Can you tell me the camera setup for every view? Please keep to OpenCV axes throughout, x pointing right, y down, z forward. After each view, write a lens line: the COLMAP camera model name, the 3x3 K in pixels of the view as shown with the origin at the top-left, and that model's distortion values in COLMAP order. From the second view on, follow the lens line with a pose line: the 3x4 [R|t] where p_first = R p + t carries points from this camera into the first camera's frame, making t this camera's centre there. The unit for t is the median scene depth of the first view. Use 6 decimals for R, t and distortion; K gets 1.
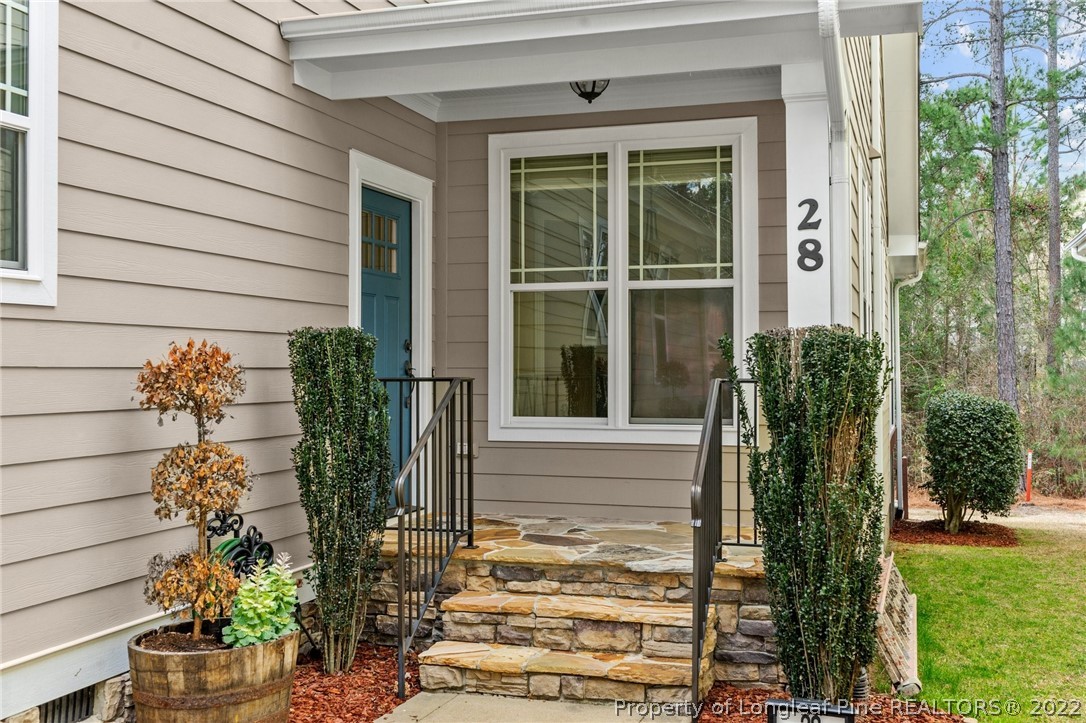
lens RADIAL K [[1149.1, 0, 543.3], [0, 1149.1, 352.2], [0, 0, 1]] dist [0.019034, 0.000000]
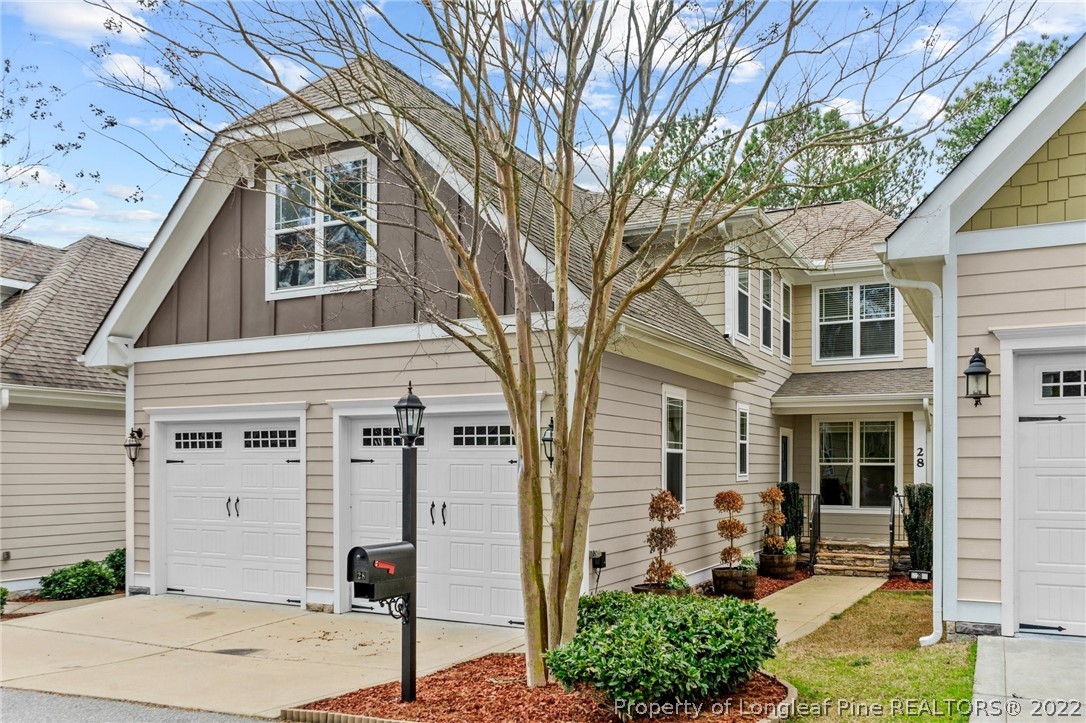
lens RADIAL K [[964.8, 0, 517.2], [0, 964.8, 464.6], [0, 0, 1]] dist [-0.009577, 0.004969]
pose [[0.986328, 0.005959, -0.164686, -0.545264], [-0.003628, 0.999889, 0.014455, -0.119153], [0.164754, -0.013660, 0.986240, -2.305991]]
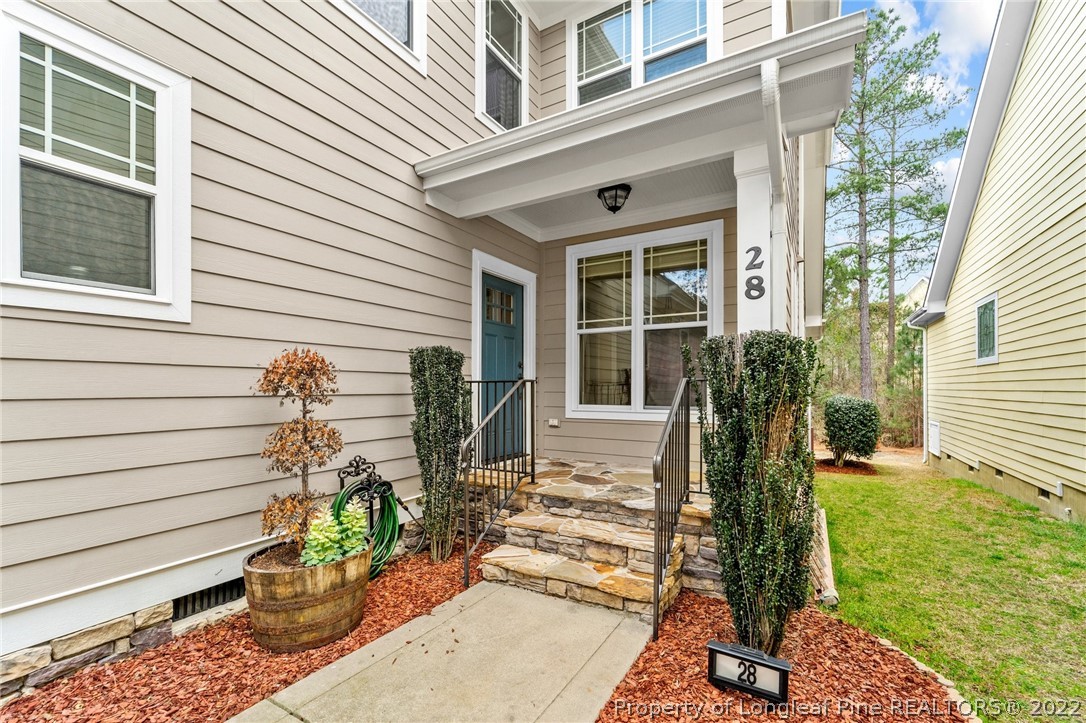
lens RADIAL K [[447.1, 0, 556.4], [0, 447.1, 391.2], [0, 0, 1]] dist [0.007616, -0.000094]
pose [[0.978380, 0.001553, -0.206811, 0.110346], [0.003015, 0.999758, 0.021772, 0.027090], [0.206795, -0.021925, 0.978139, 0.422876]]
